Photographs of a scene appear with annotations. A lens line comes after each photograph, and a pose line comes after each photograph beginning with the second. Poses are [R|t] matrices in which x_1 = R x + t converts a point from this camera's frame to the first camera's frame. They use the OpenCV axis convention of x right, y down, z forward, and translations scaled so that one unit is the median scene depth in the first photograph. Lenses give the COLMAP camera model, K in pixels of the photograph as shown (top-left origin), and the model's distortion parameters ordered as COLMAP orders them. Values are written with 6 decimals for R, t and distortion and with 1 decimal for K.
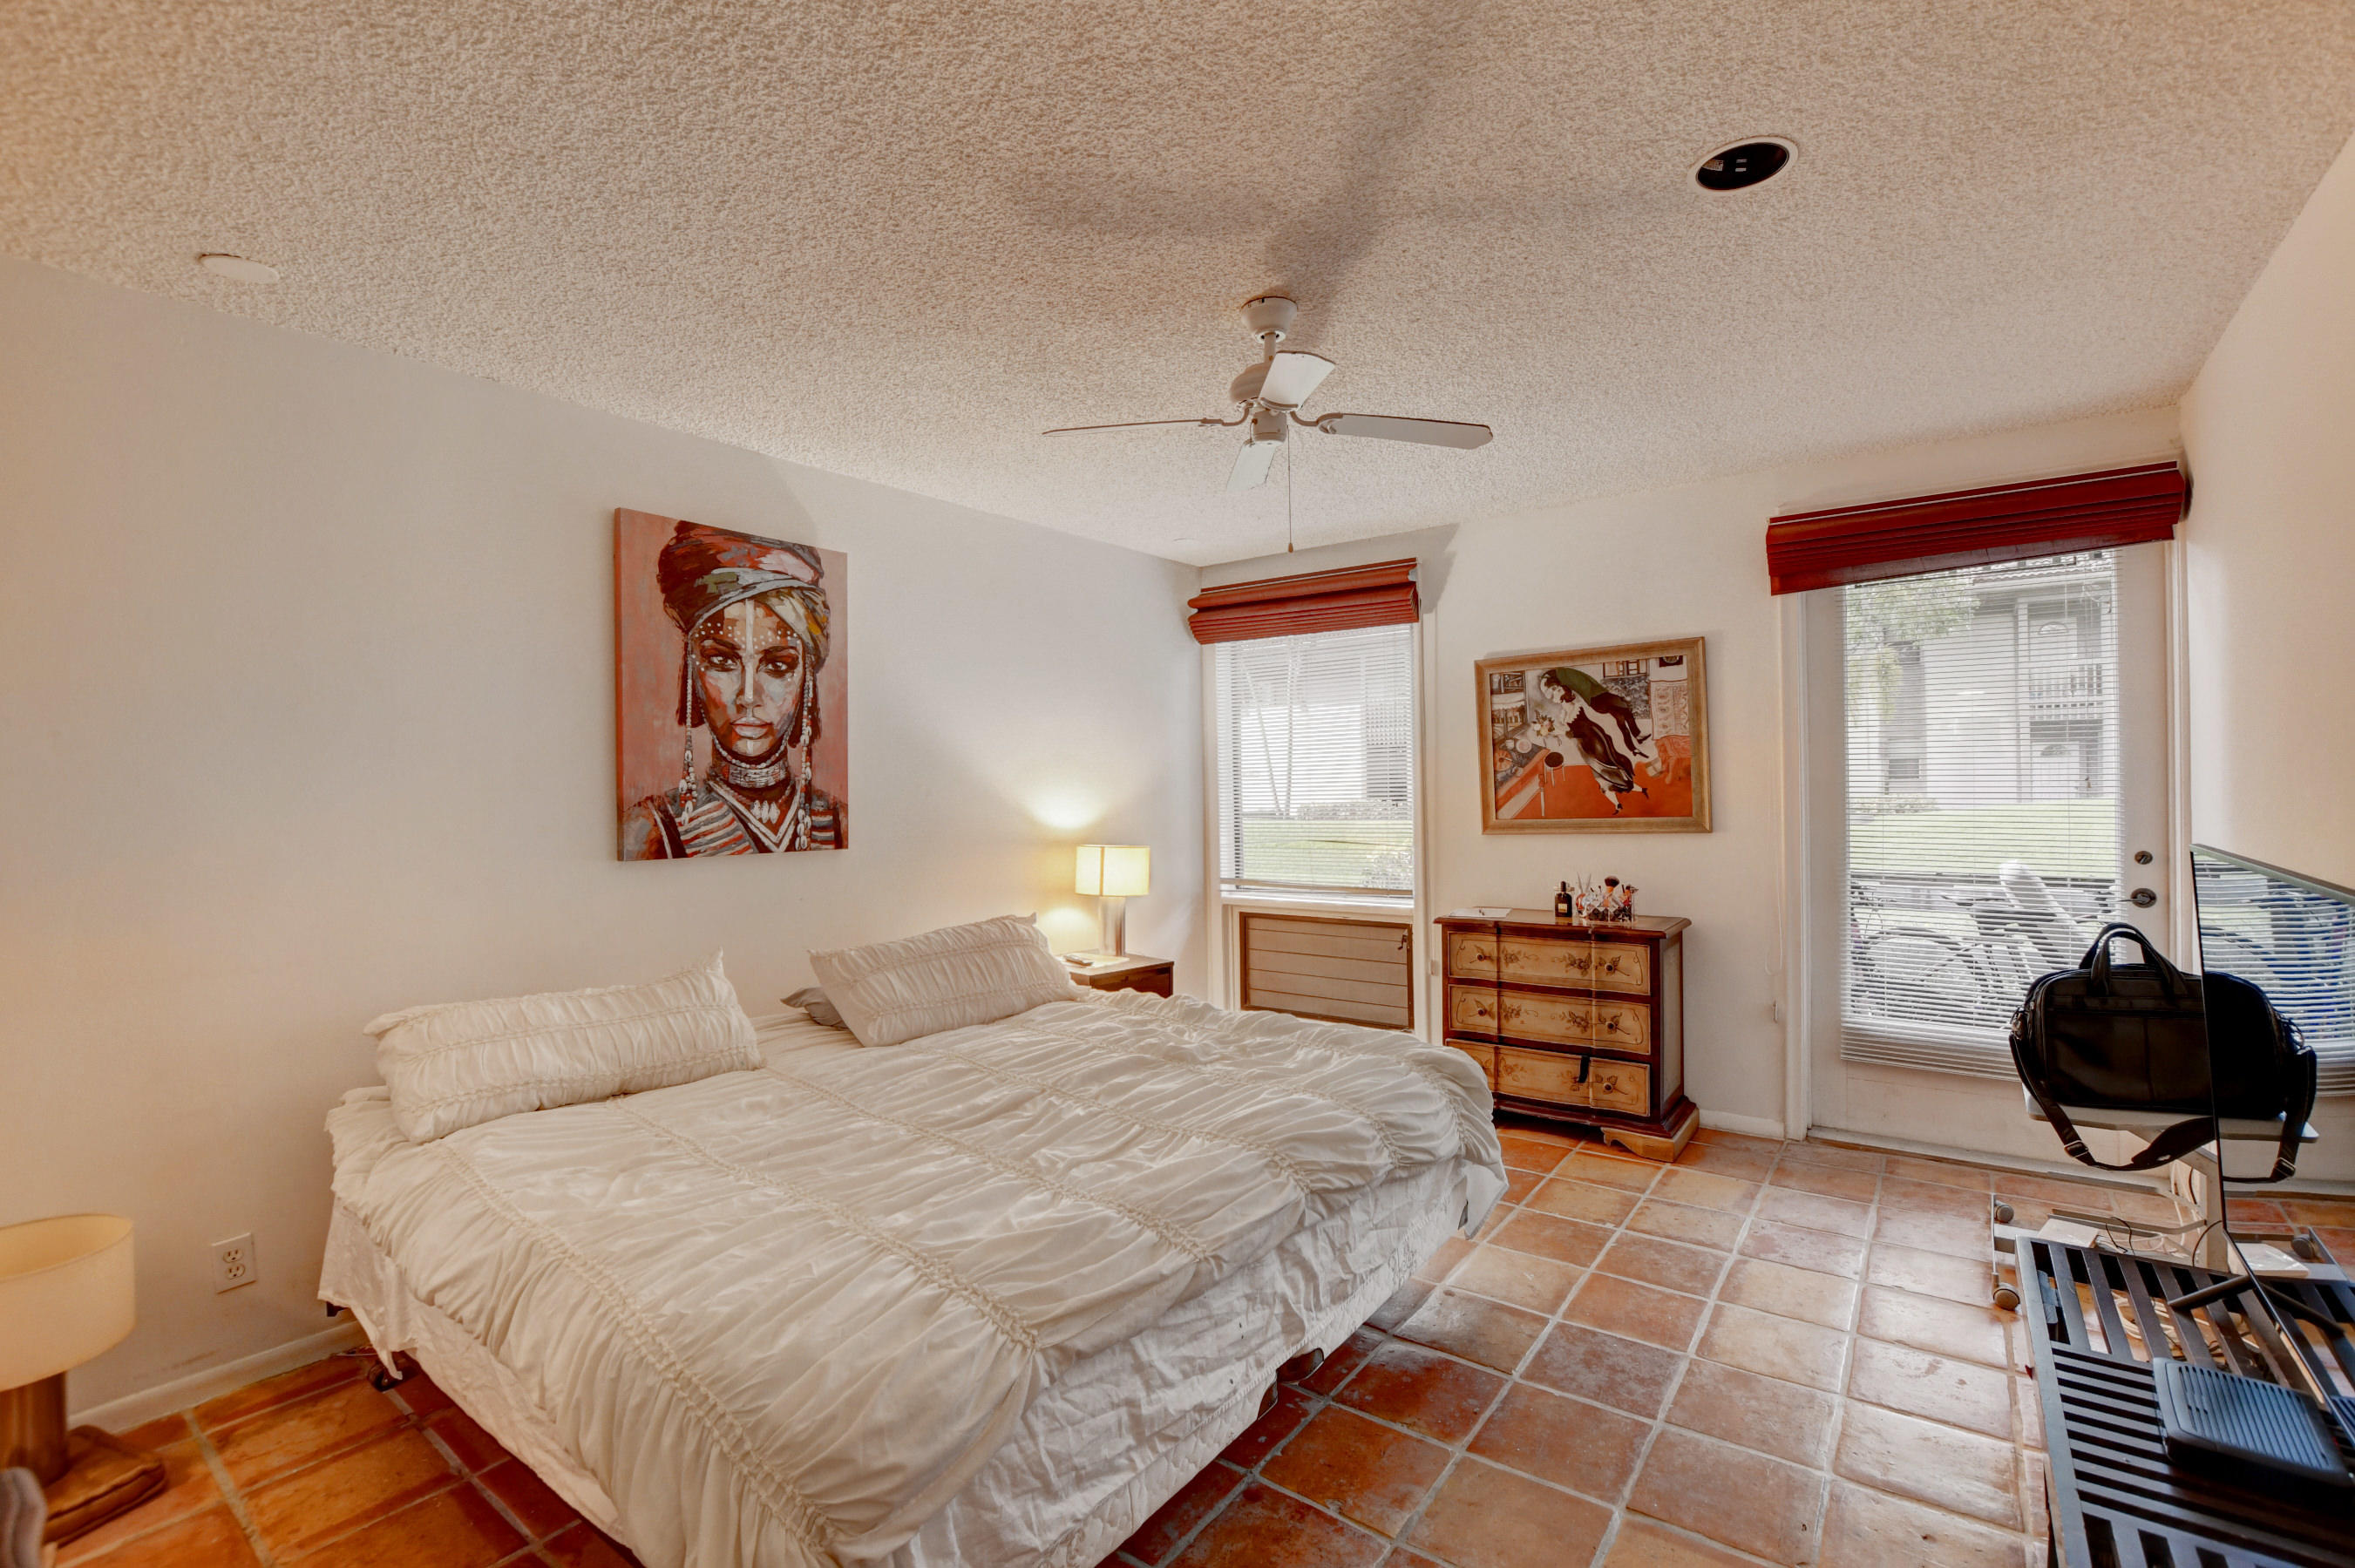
lens RADIAL K [[1034.7, 0, 1170.9], [0, 1034.7, 781.4], [0, 0, 1]] dist [-0.026607, 0.000996]
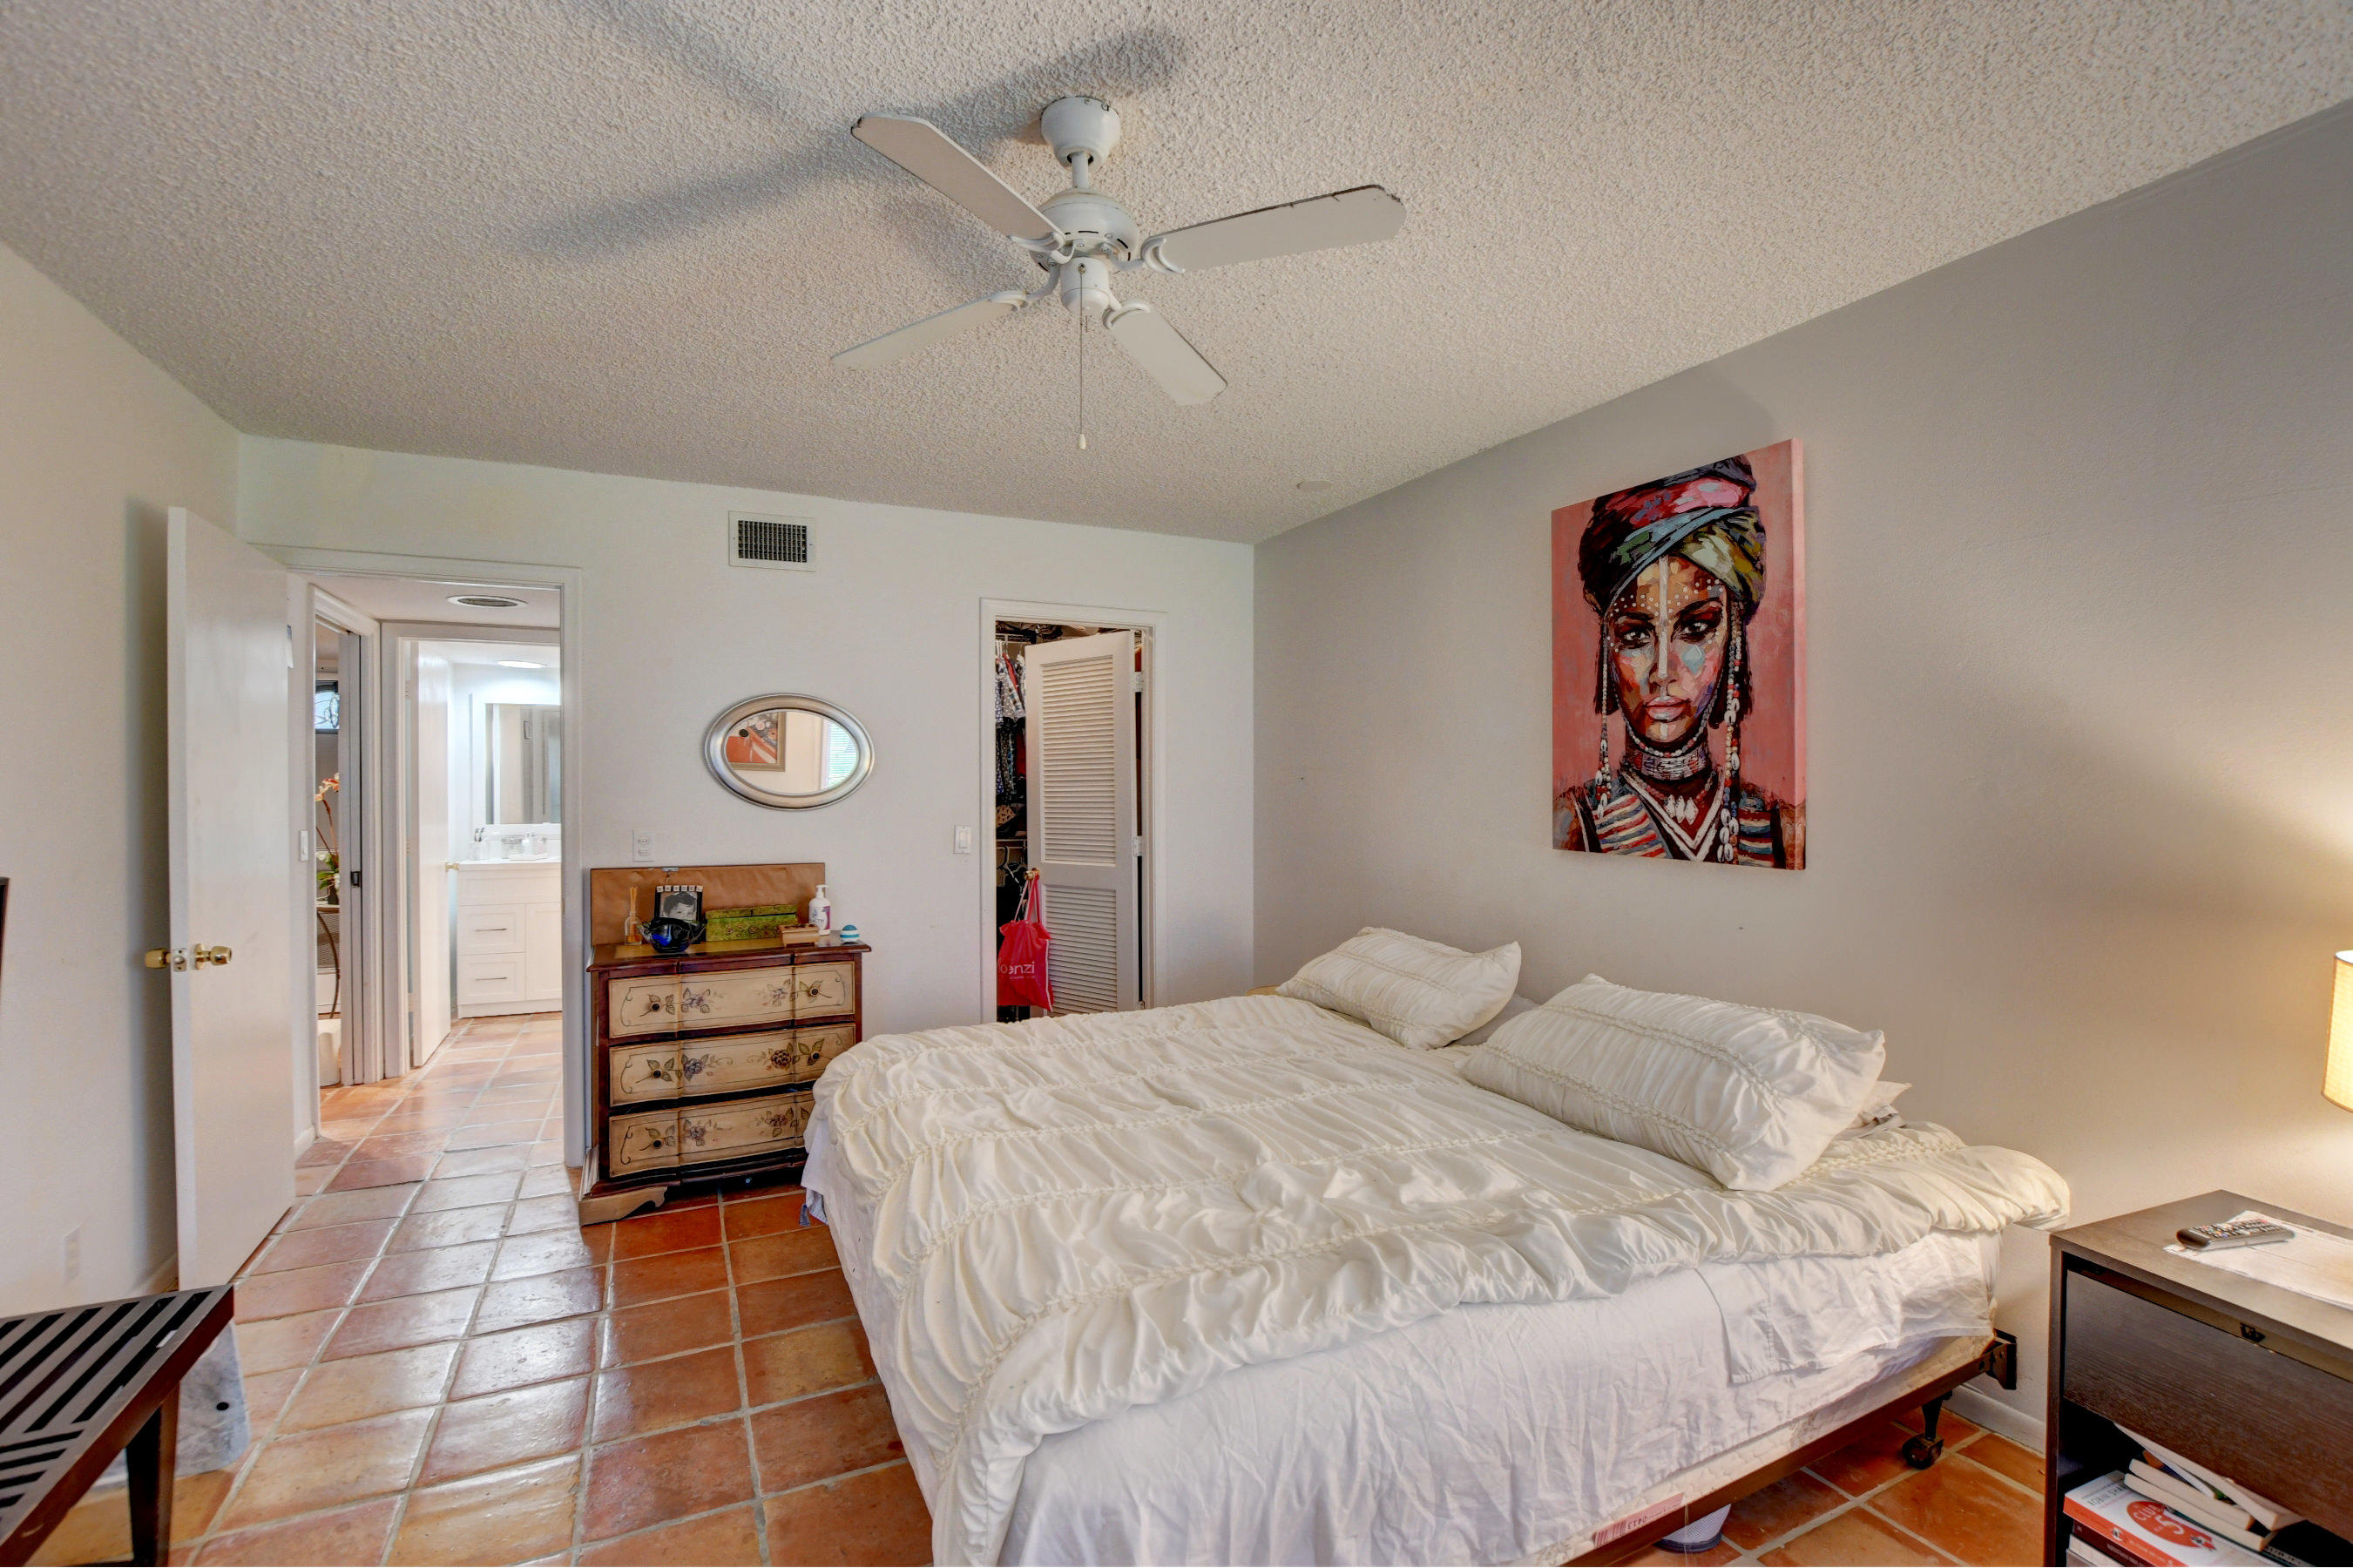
lens RADIAL K [[1033.8, 0, 1167.3], [0, 1033.8, 783.2], [0, 0, 1]] dist [-0.026607, 0.000996]
pose [[-0.451619, 0.016937, -0.892050, 0.517172], [0.011305, 0.999848, 0.013261, -0.006714], [0.892139, -0.004096, -0.451742, 1.001318]]
